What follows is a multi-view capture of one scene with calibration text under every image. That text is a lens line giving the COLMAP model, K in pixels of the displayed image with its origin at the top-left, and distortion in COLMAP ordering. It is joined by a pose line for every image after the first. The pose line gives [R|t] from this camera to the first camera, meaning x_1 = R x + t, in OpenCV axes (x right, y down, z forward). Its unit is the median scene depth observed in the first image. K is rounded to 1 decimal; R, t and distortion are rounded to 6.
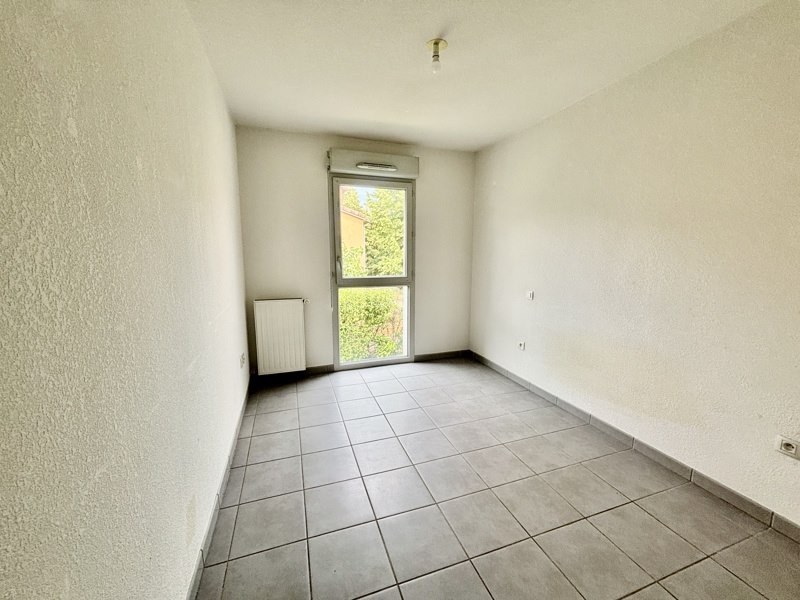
lens RADIAL K [[322.1, 0, 400.1], [0, 322.1, 298.9], [0, 0, 1]] dist [0.002450, -0.000127]
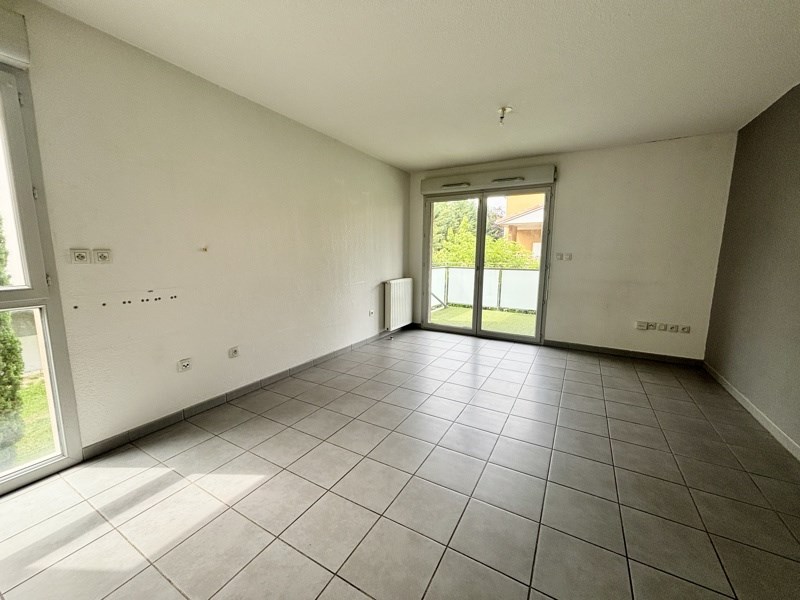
lens RADIAL K [[322.1, 0, 401.8], [0, 322.1, 298.8], [0, 0, 1]] dist [0.002450, -0.000127]
pose [[0.750447, -0.085645, 0.655358, 0.116703], [0.079203, 0.996077, 0.039477, -0.032122], [-0.656168, 0.022280, 0.754286, 0.334714]]
